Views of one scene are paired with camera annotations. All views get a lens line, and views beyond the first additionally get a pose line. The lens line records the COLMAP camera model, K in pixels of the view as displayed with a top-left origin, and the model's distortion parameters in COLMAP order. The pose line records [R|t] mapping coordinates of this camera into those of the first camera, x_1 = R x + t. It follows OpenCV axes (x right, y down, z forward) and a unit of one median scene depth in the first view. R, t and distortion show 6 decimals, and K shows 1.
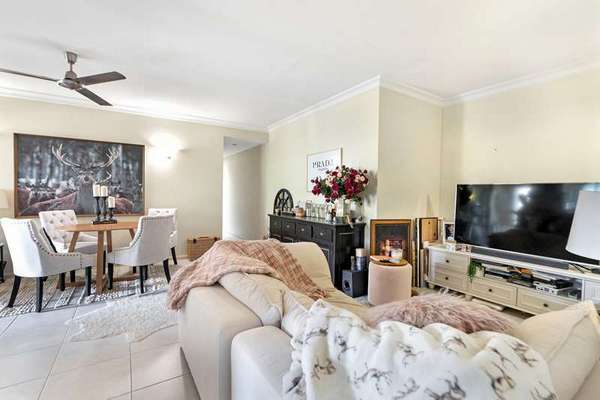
lens RADIAL K [[273.1, 0, 299.4], [0, 273.1, 197.7], [0, 0, 1]] dist [0.000904, 0.000051]
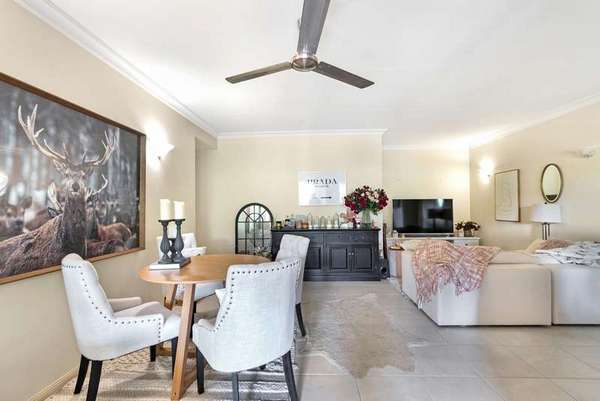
lens RADIAL K [[273.1, 0, 300.7], [0, 273.1, 202.7], [0, 0, 1]] dist [0.000904, 0.000051]
pose [[0.577155, -0.007149, 0.816603, -0.950639], [0.029968, 0.999474, -0.012431, -0.023400], [-0.816084, 0.031646, 0.577066, 0.399611]]
